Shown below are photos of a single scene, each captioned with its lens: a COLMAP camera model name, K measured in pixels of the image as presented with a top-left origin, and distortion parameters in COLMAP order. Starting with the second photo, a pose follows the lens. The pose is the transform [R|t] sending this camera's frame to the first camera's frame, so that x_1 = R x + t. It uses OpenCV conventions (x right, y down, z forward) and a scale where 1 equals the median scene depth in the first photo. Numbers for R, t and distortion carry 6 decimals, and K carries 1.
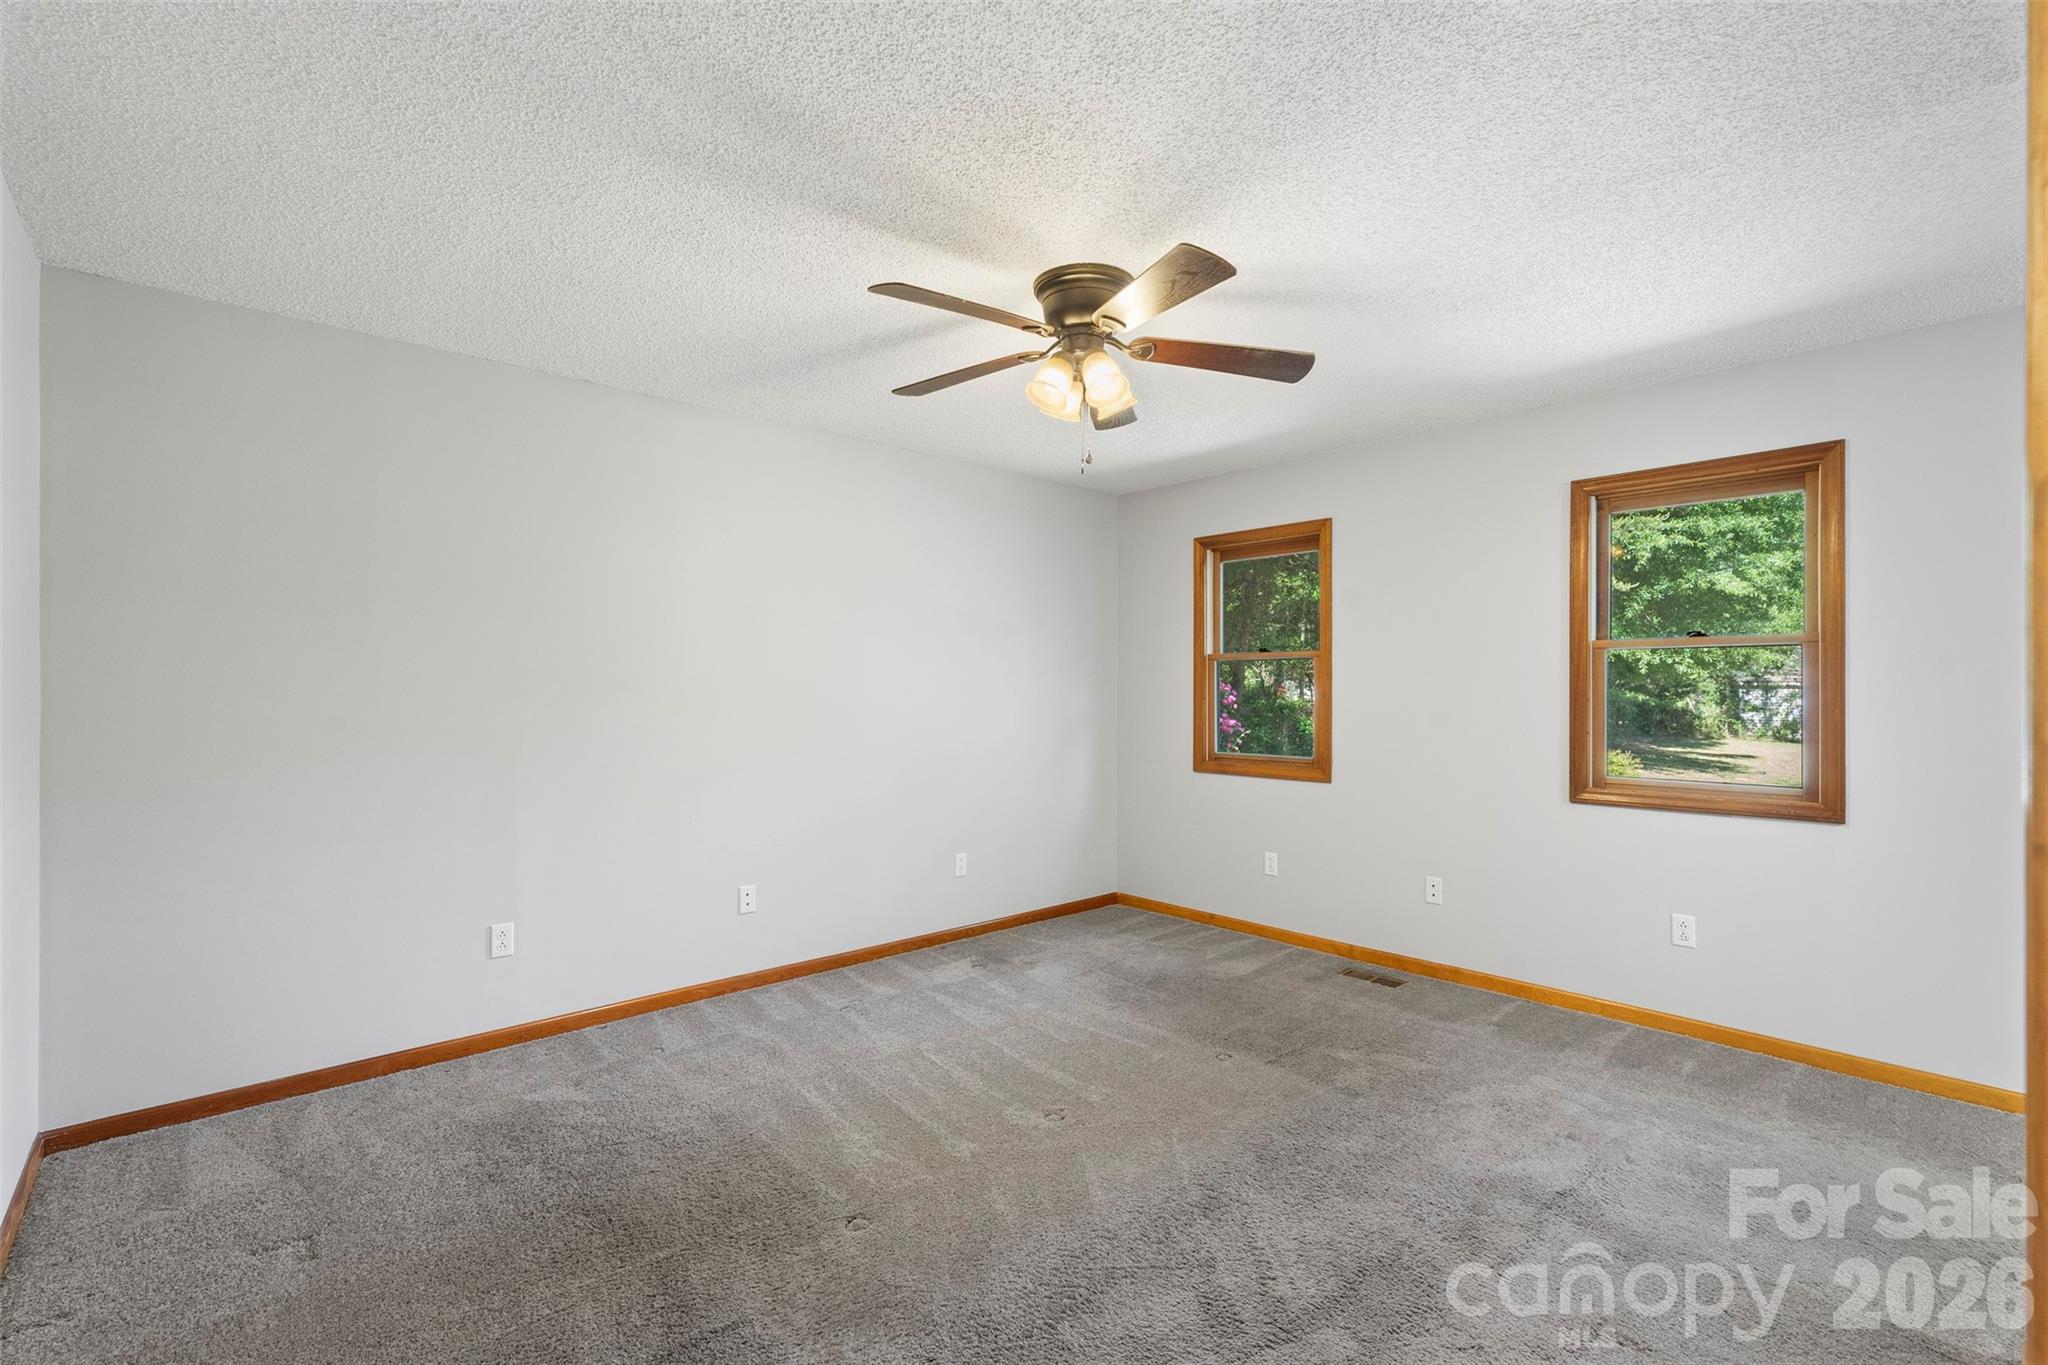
lens RADIAL K [[900.9, 0, 1029.1], [0, 900.9, 682.6], [0, 0, 1]] dist [-0.001524, -0.000291]
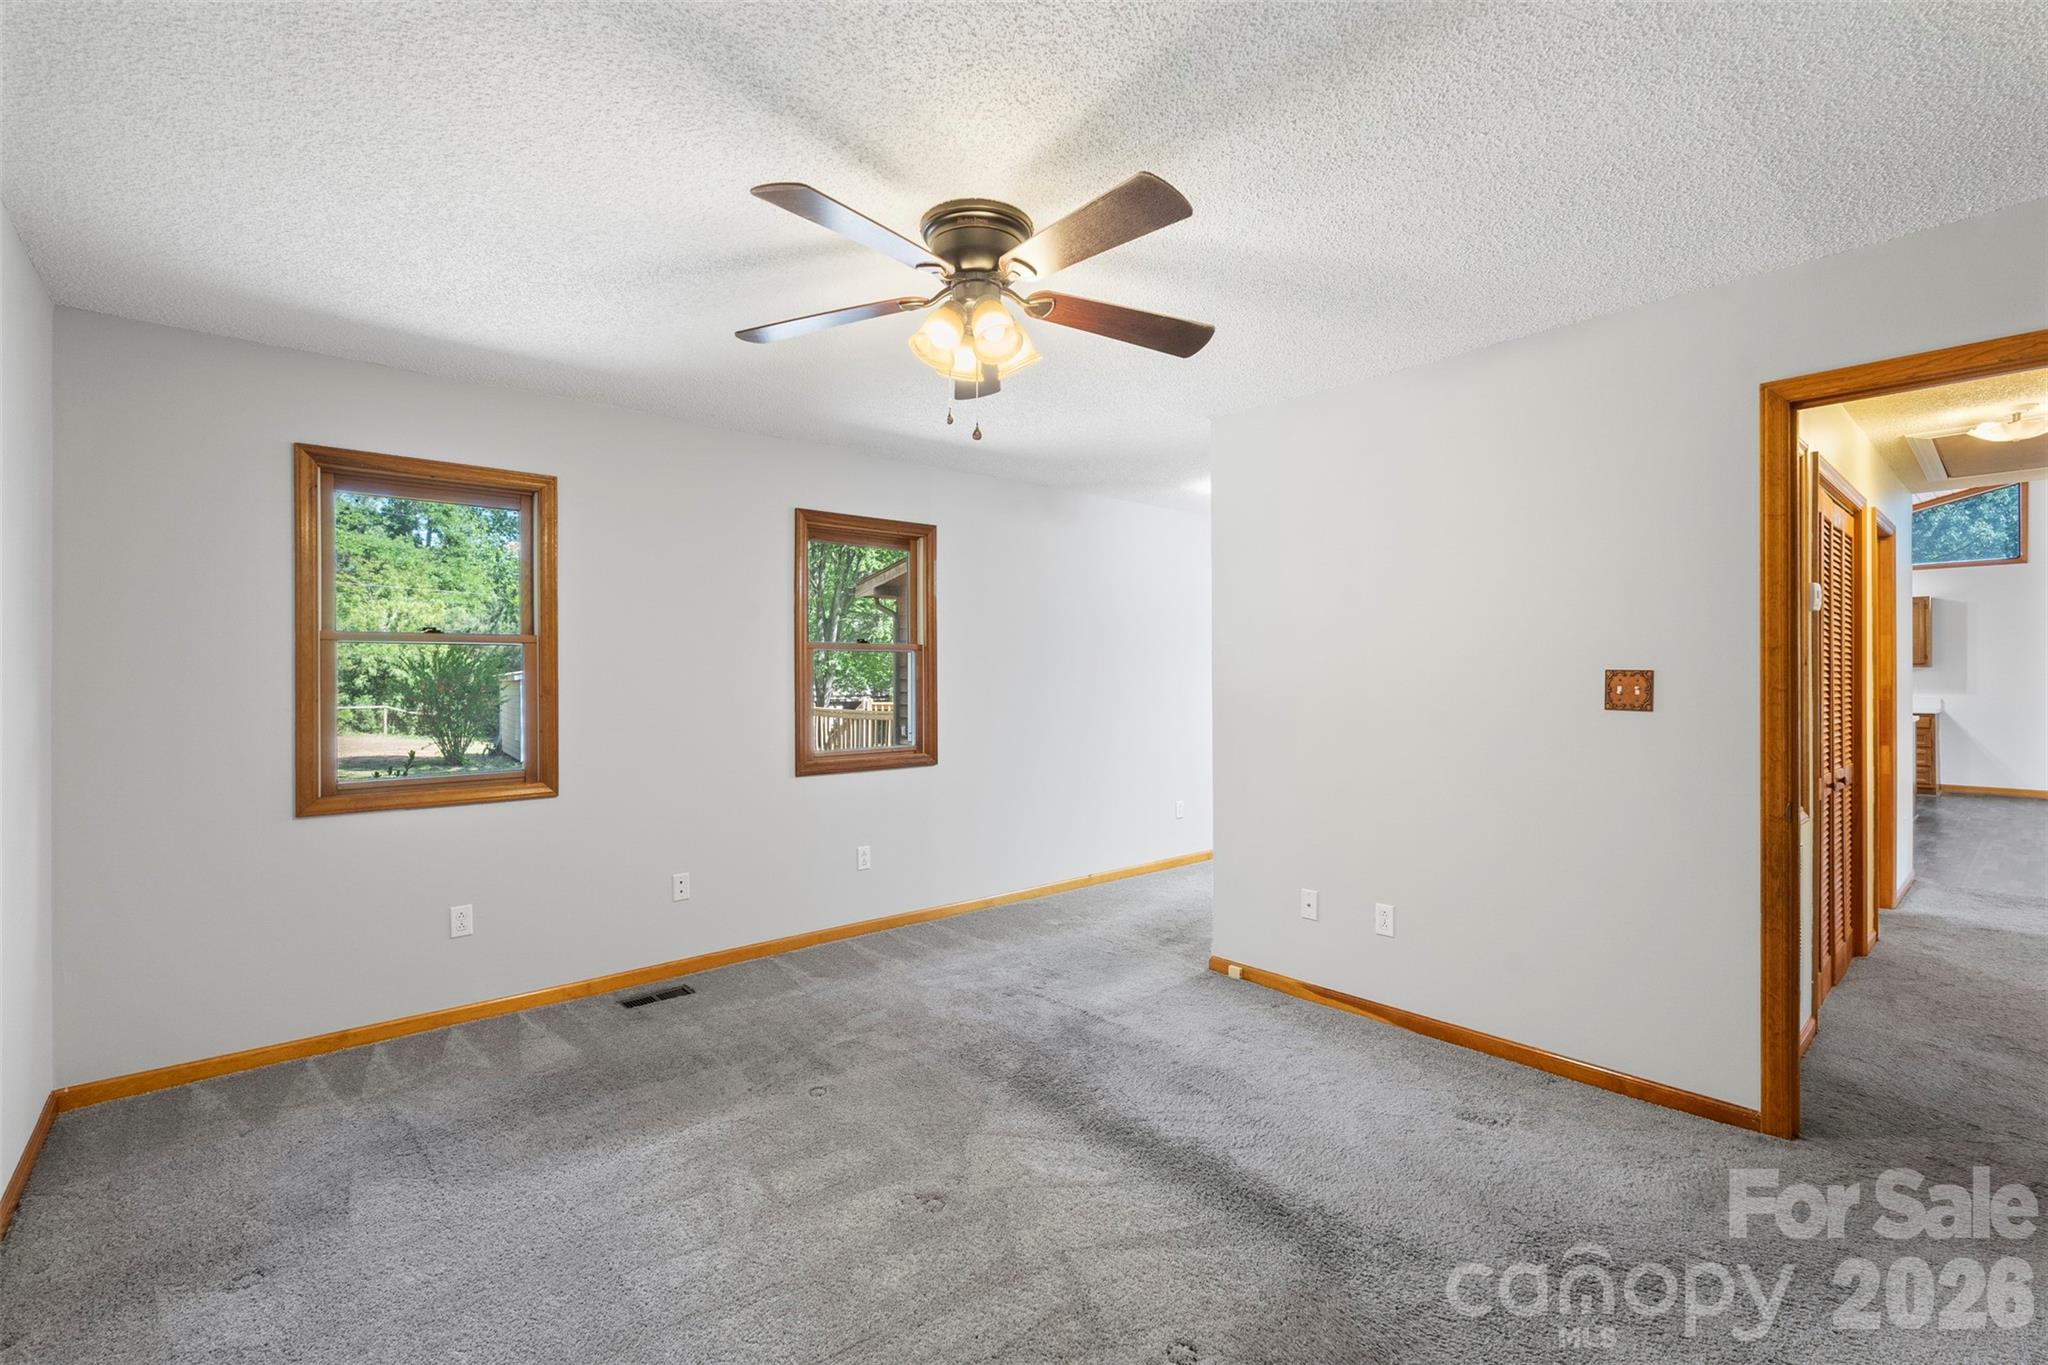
lens RADIAL K [[903.3, 0, 1030.1], [0, 903.3, 678.3], [0, 0, 1]] dist [-0.003948, -0.000307]
pose [[0.021771, 0.003975, 0.999755, -0.632015], [0.000008, 0.999992, -0.003977, 0.006704], [-0.999763, 0.000095, 0.021771, 0.710469]]
